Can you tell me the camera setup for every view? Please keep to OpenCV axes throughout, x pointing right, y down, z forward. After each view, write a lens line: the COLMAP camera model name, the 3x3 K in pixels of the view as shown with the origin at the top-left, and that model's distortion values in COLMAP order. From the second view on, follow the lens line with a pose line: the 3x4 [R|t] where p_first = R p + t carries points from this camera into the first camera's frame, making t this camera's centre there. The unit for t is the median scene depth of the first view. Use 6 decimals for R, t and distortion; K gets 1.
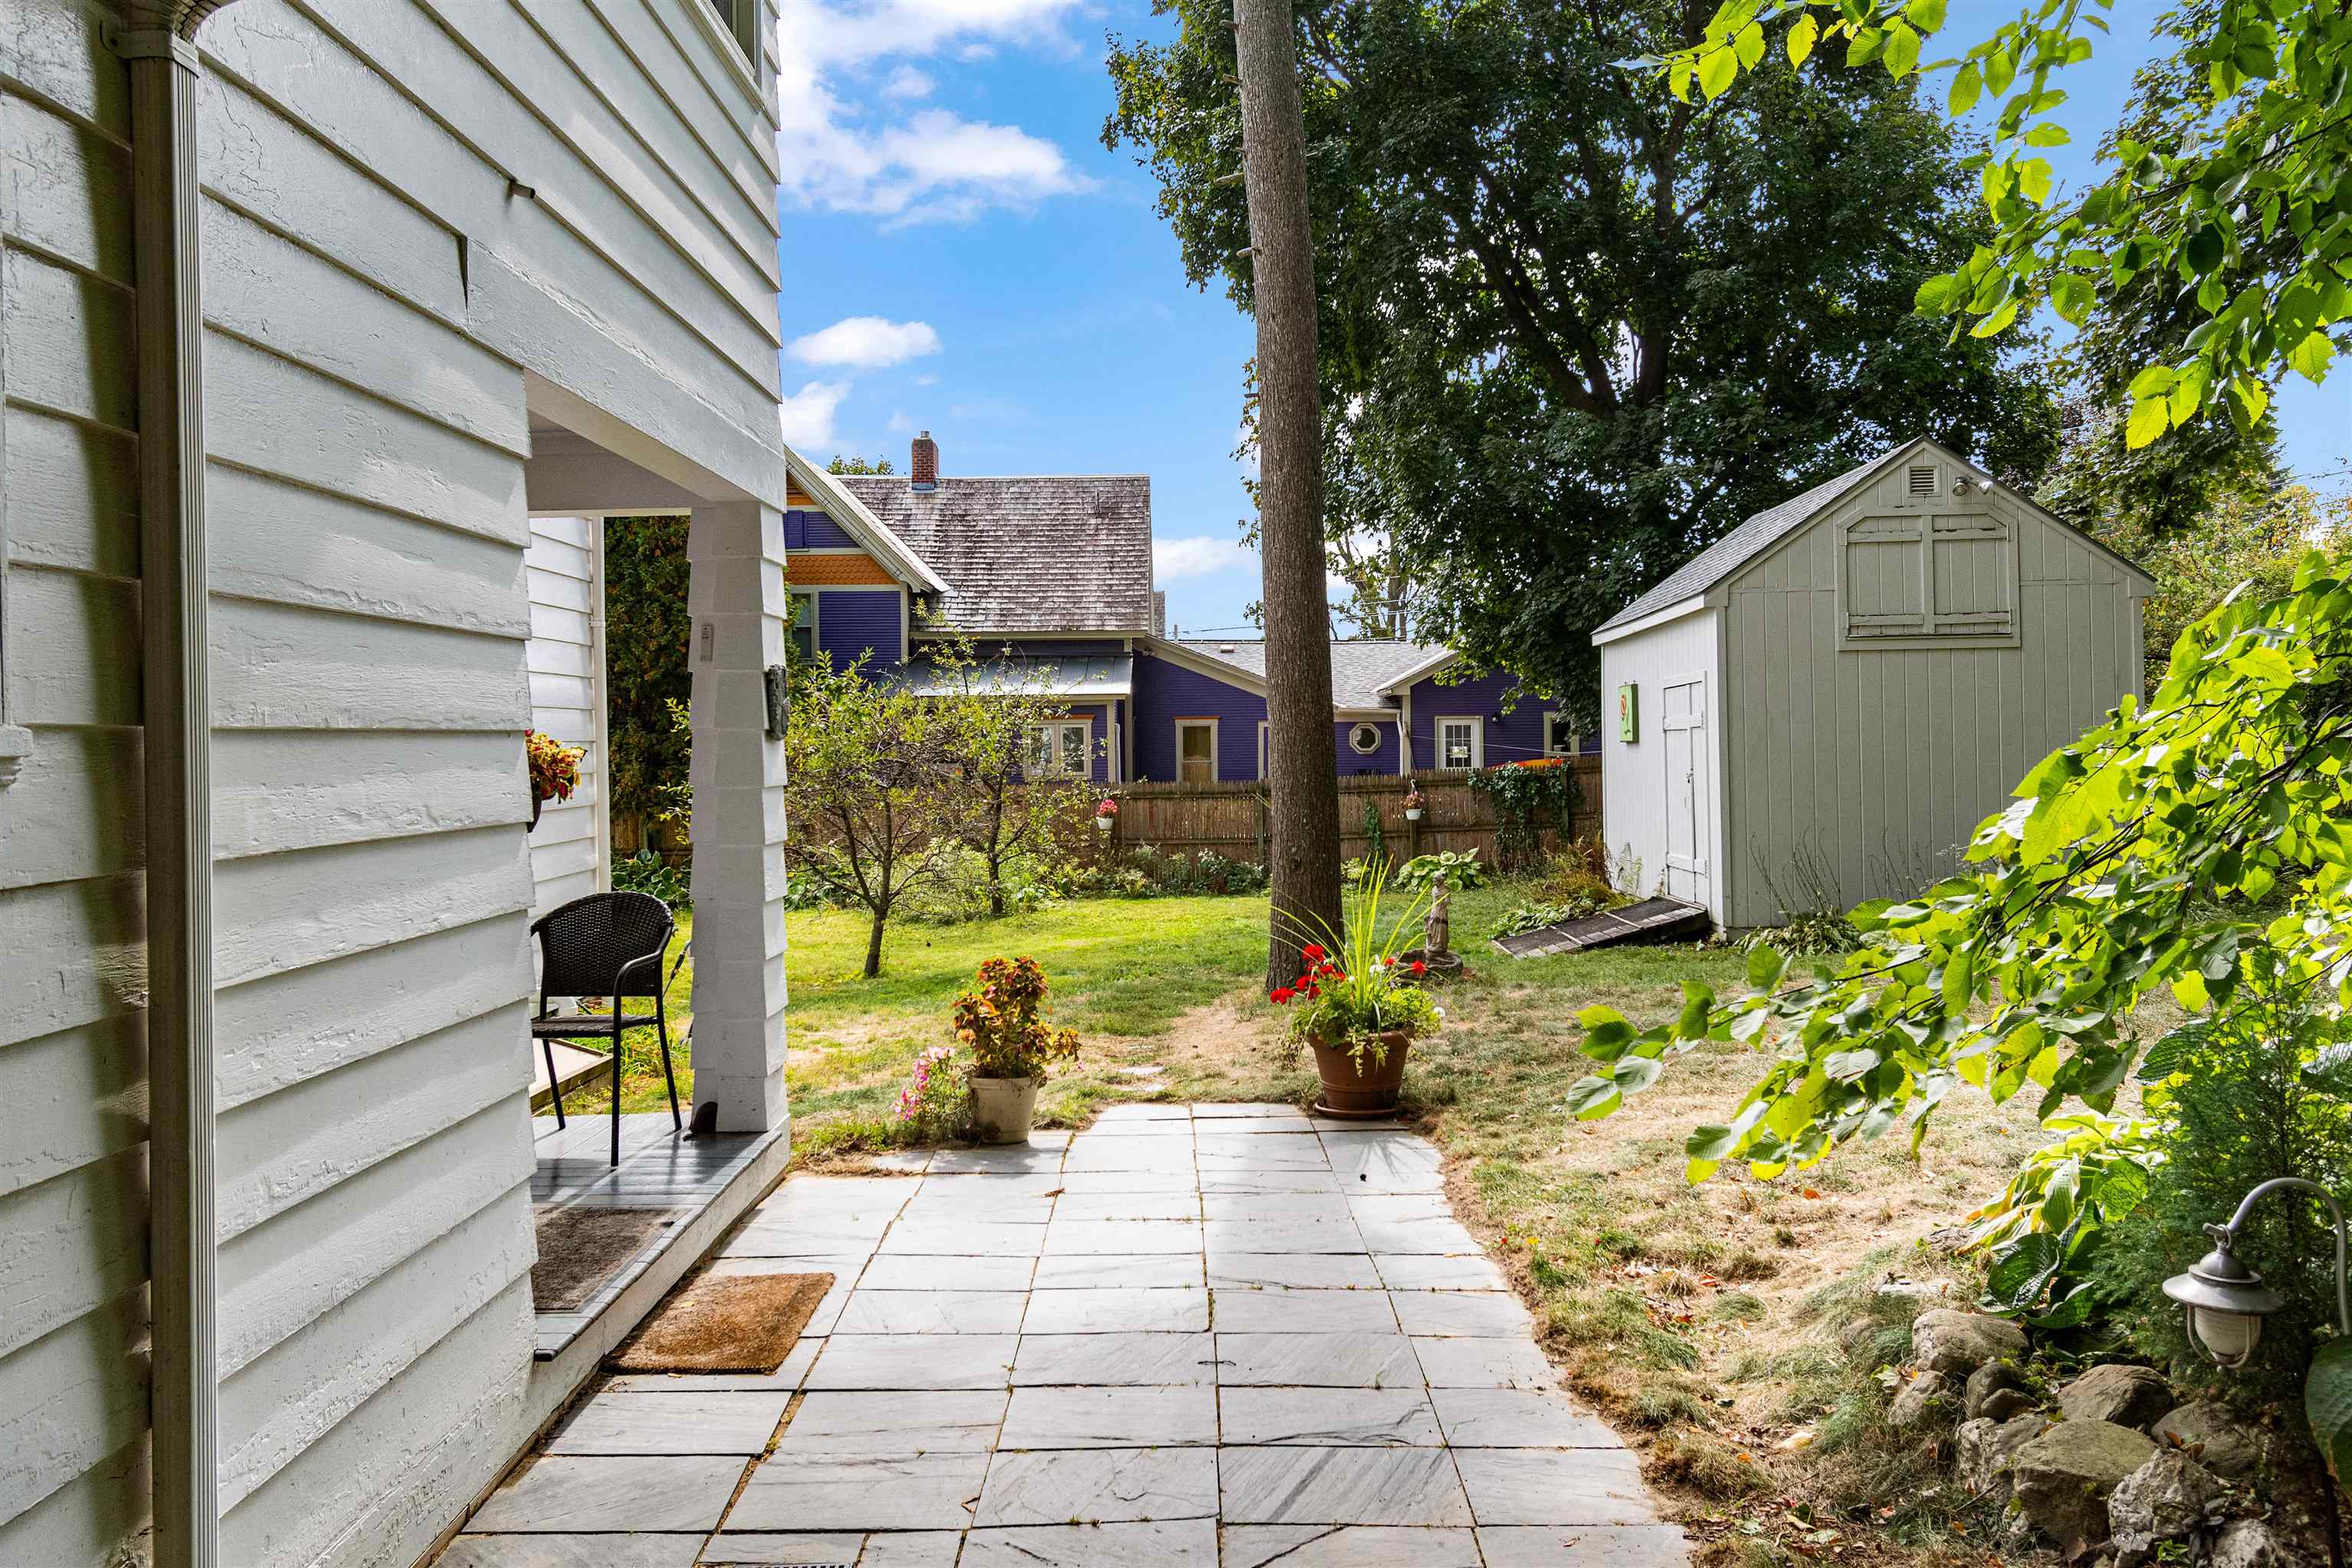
lens RADIAL K [[1611.2, 0, 1176.0], [0, 1611.2, 784.0], [0, 0, 1]] dist [0.000523, -0.003065]
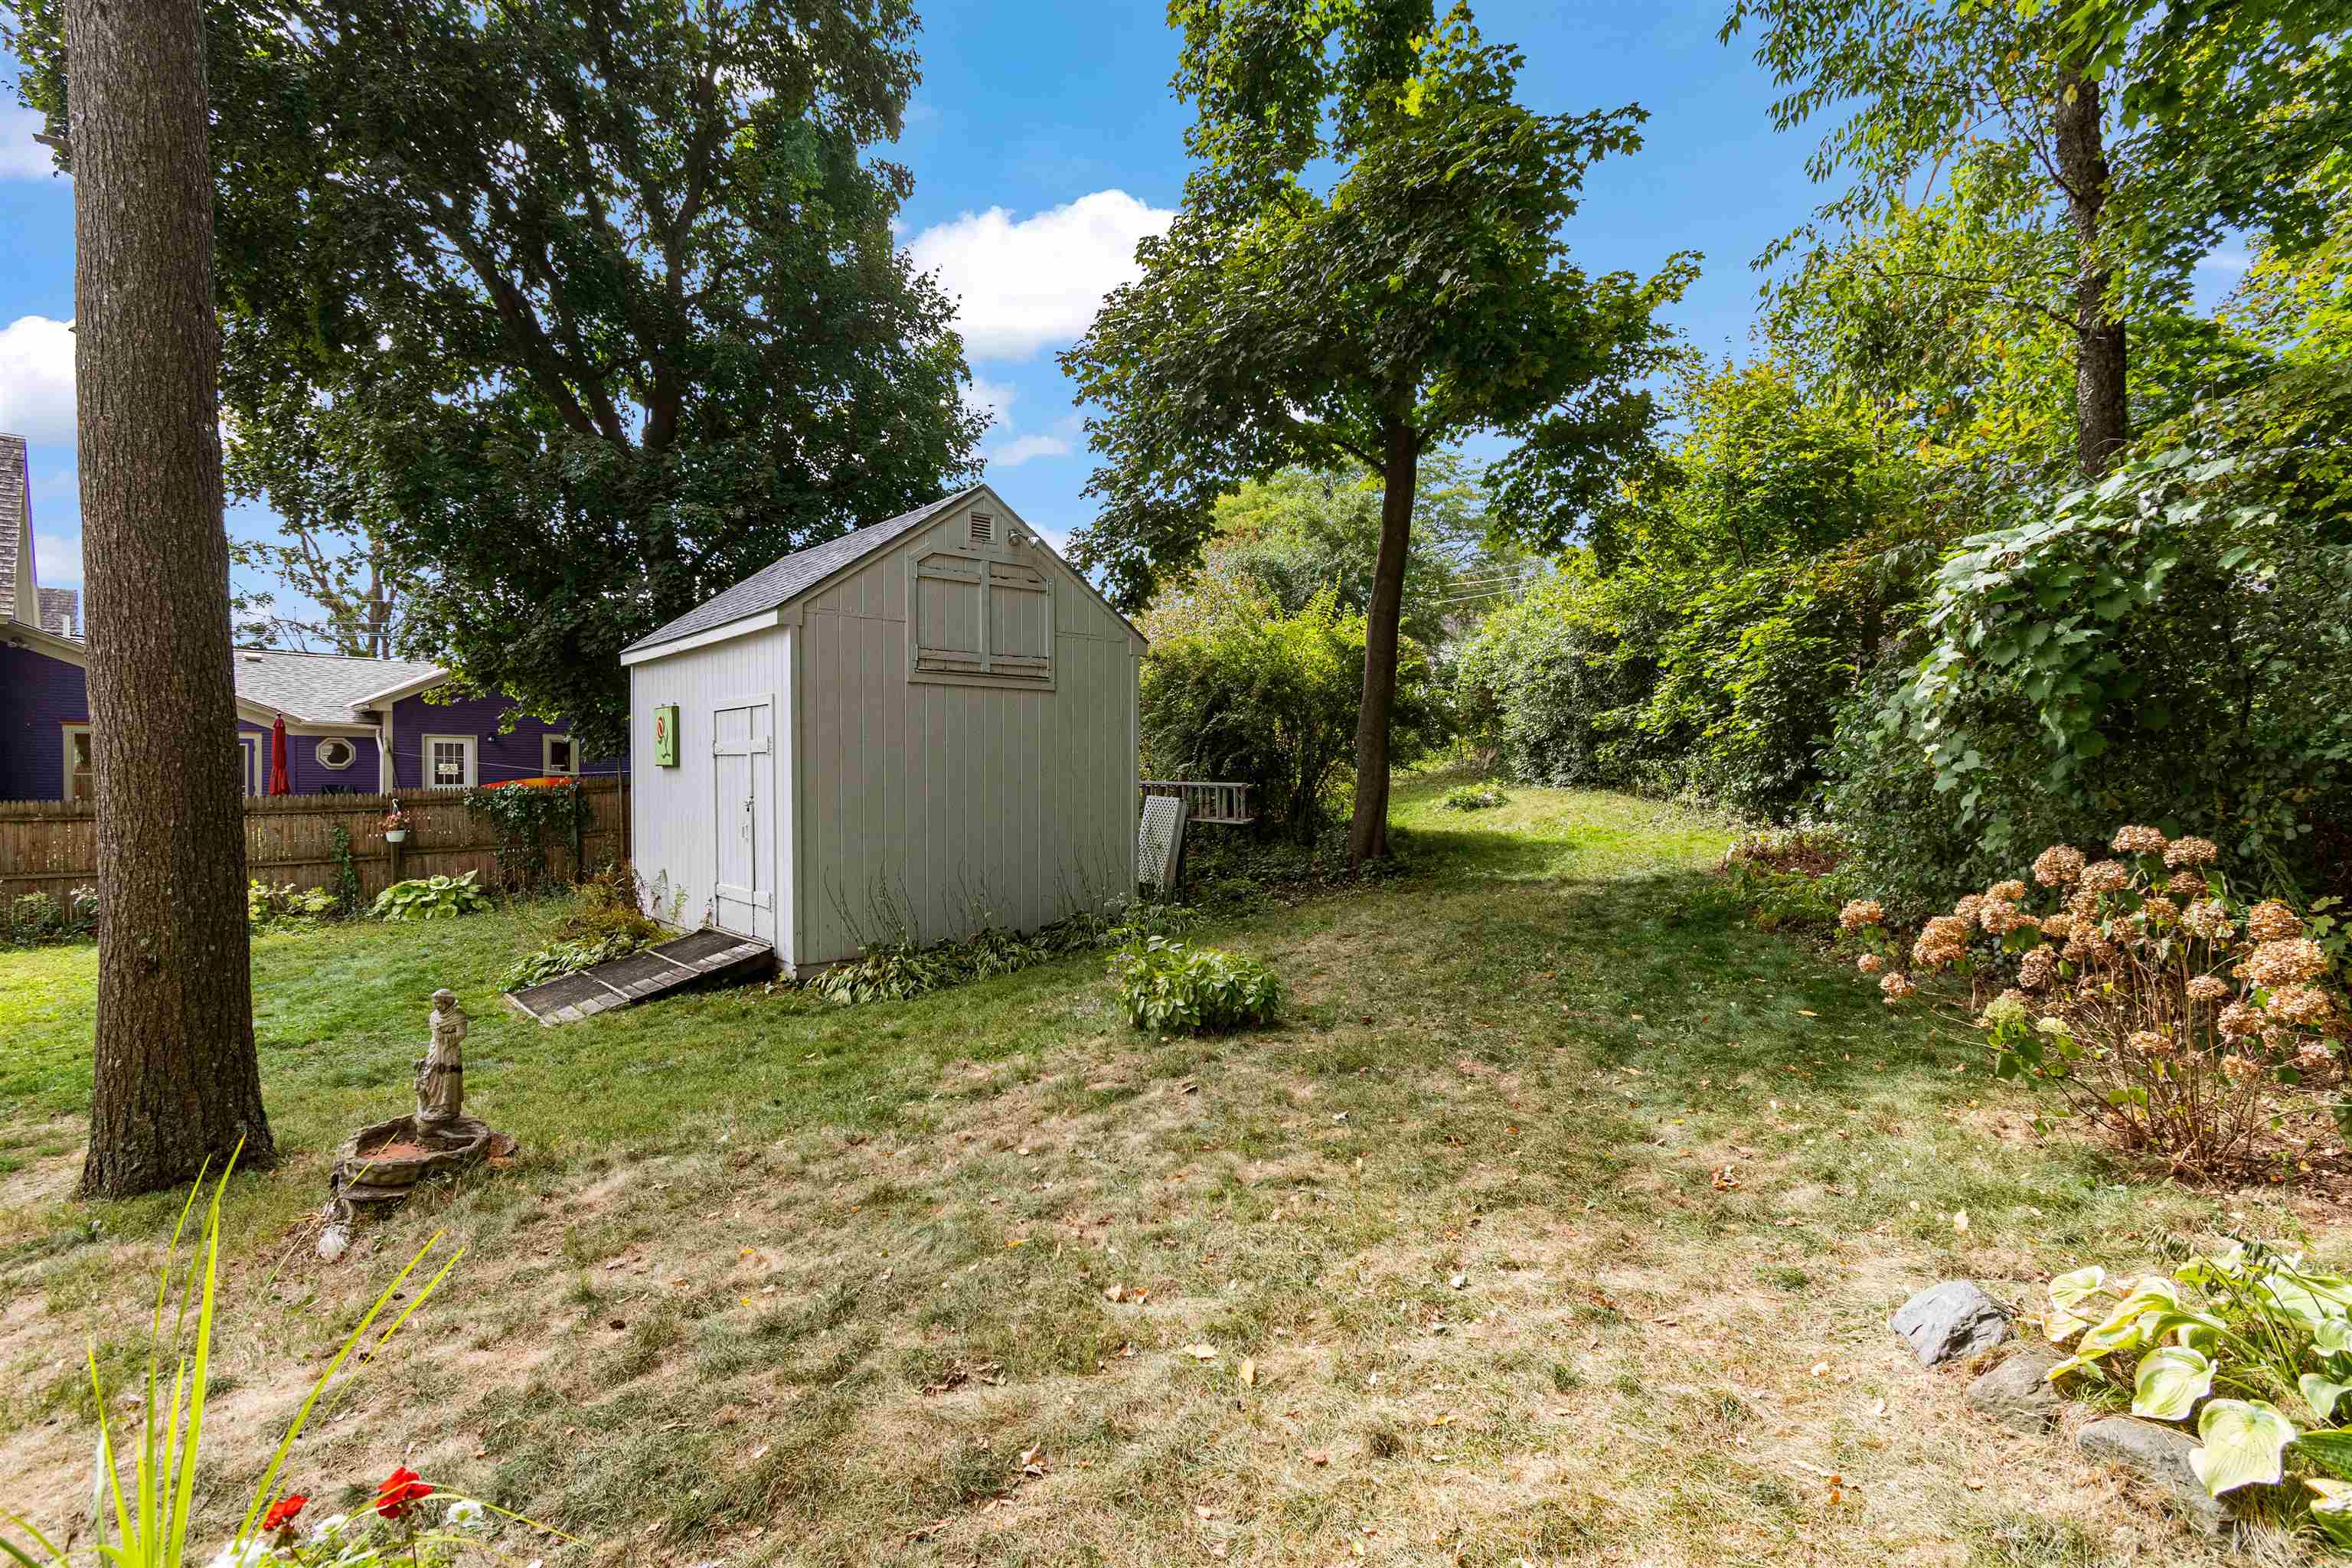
lens RADIAL K [[1077.6, 0, 1181.2], [0, 1077.6, 793.4], [0, 0, 1]] dist [0.000051, -0.006609]
pose [[0.713497, 0.004097, 0.700647, 0.057383], [-0.004335, 0.999990, -0.001433, -0.011928], [-0.700645, -0.002014, 0.713507, 0.382466]]
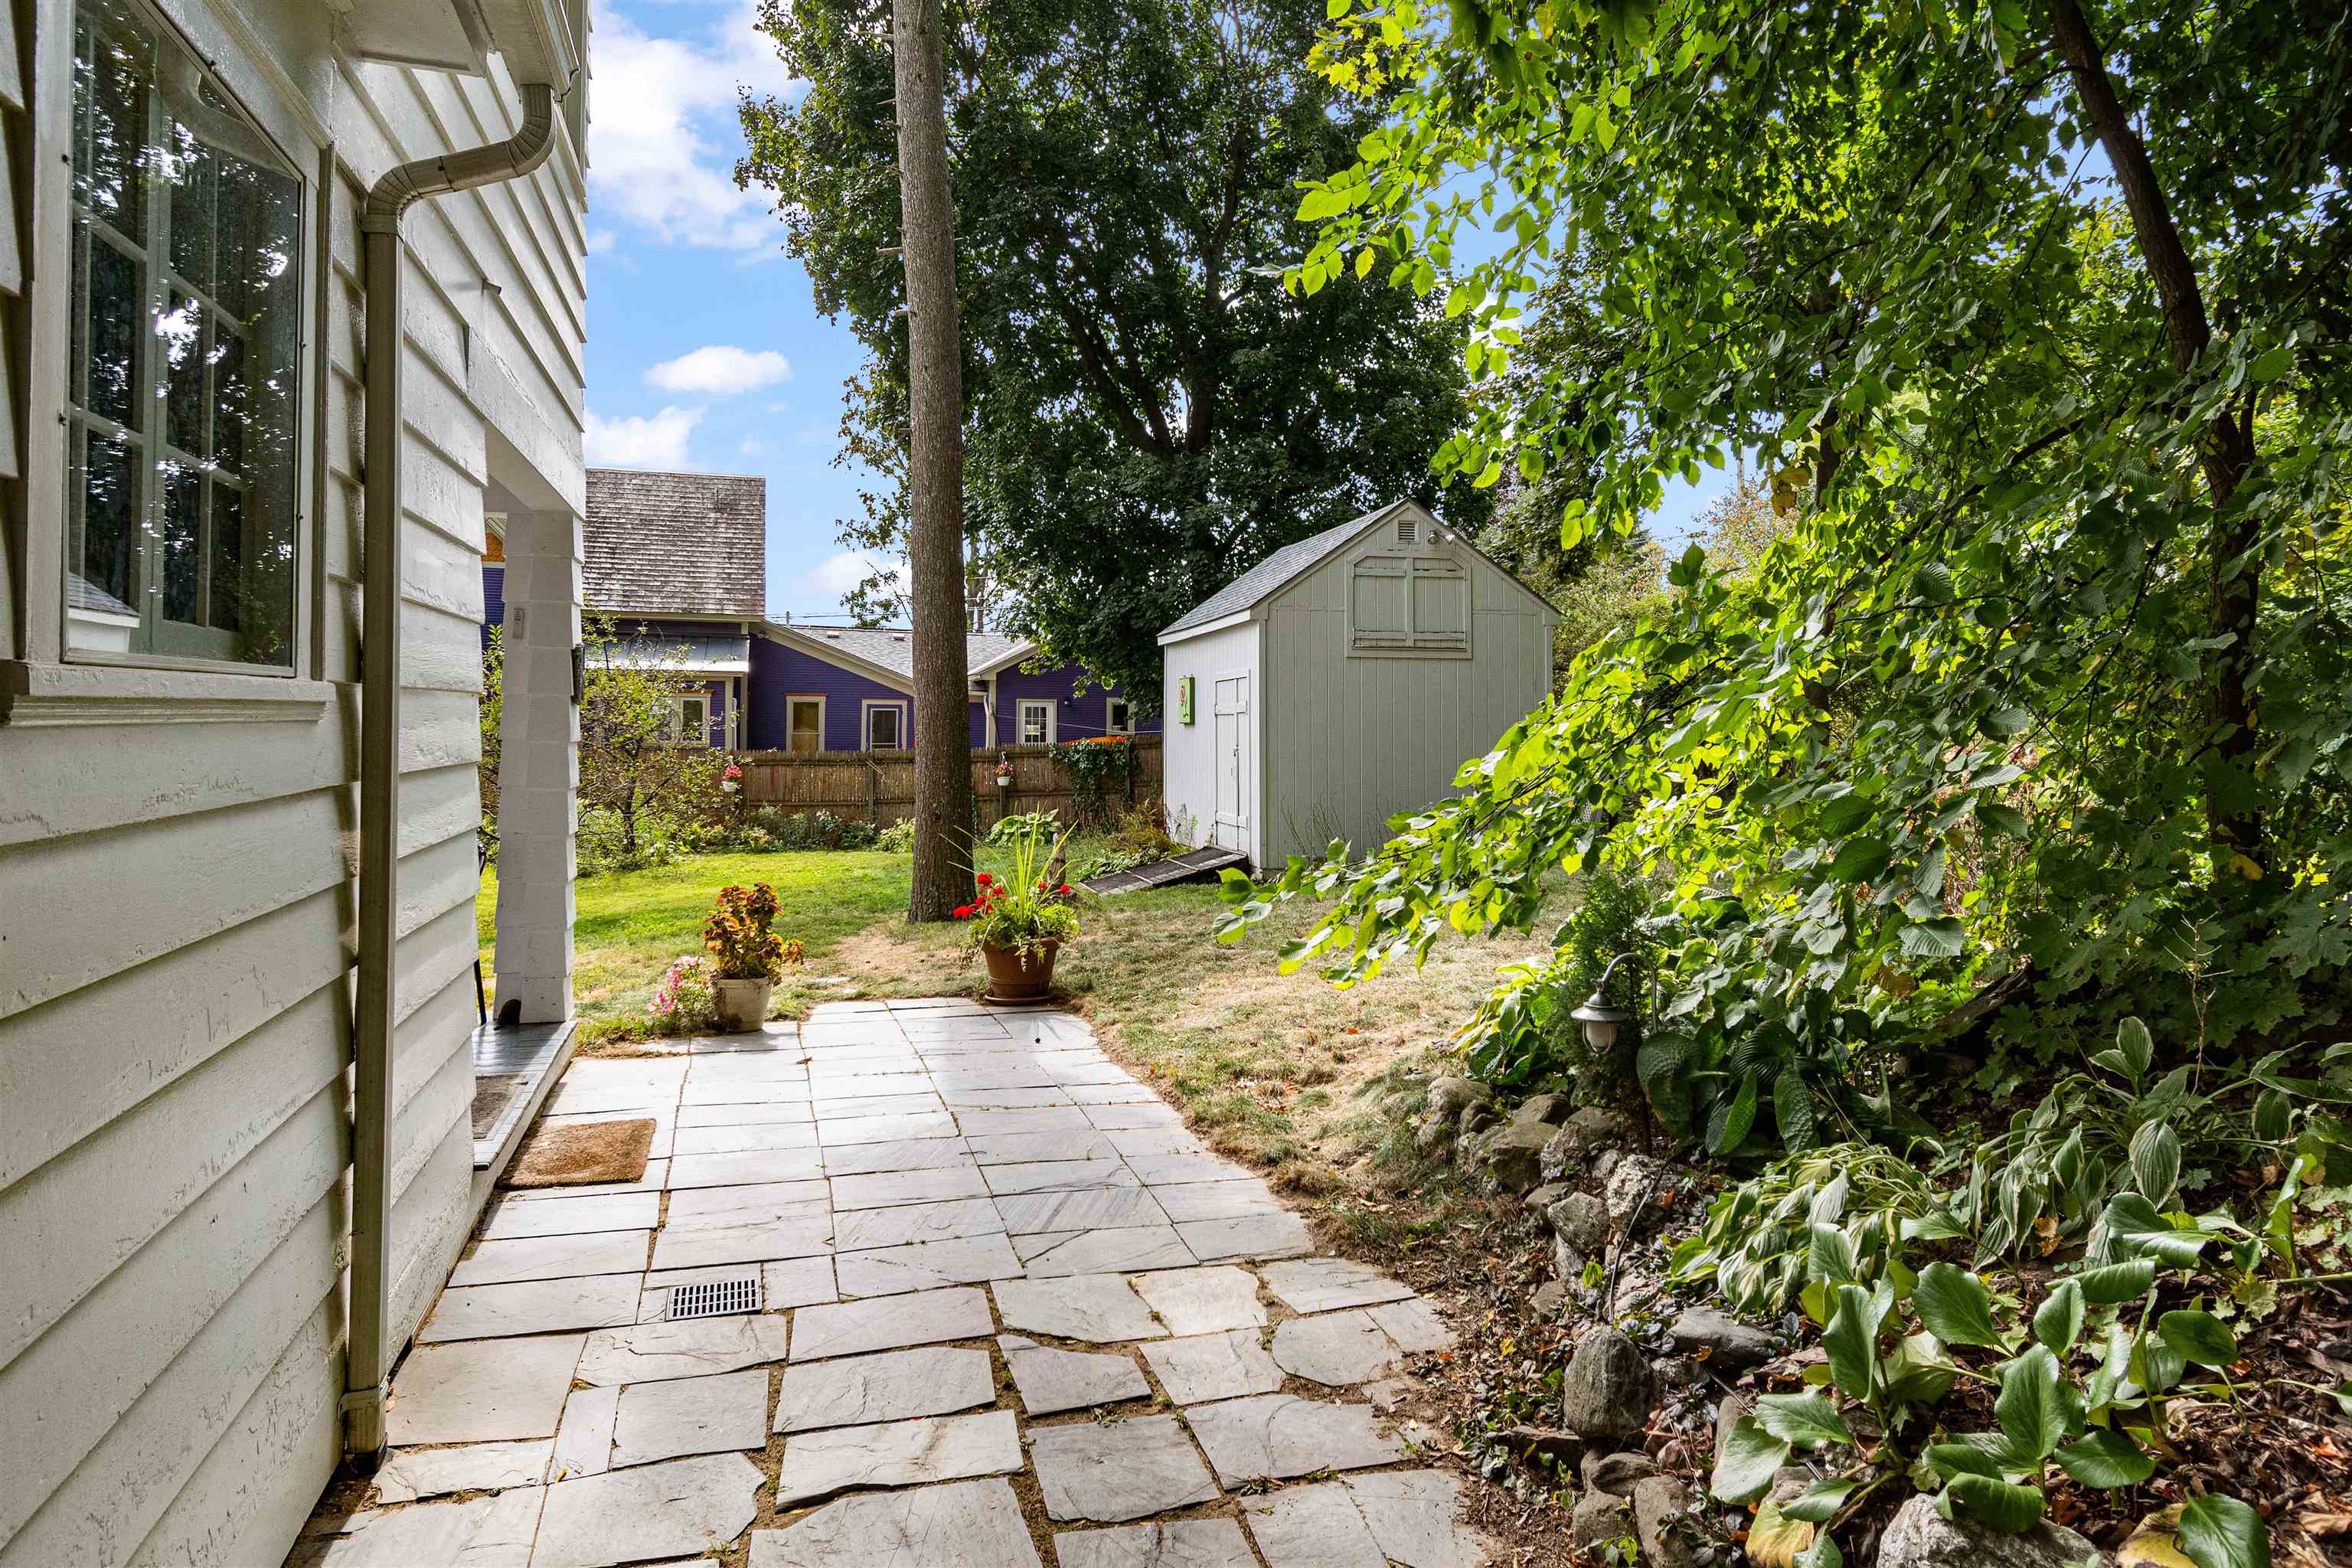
lens RADIAL K [[1431.5, 0, 1171.2], [0, 1431.5, 751.0], [0, 0, 1]] dist [-0.000070, -0.000106]
pose [[0.959806, 0.015842, 0.280218, -0.049114], [-0.014401, 0.999870, -0.007201, 0.004090], [-0.280296, 0.002876, 0.959909, -0.075509]]
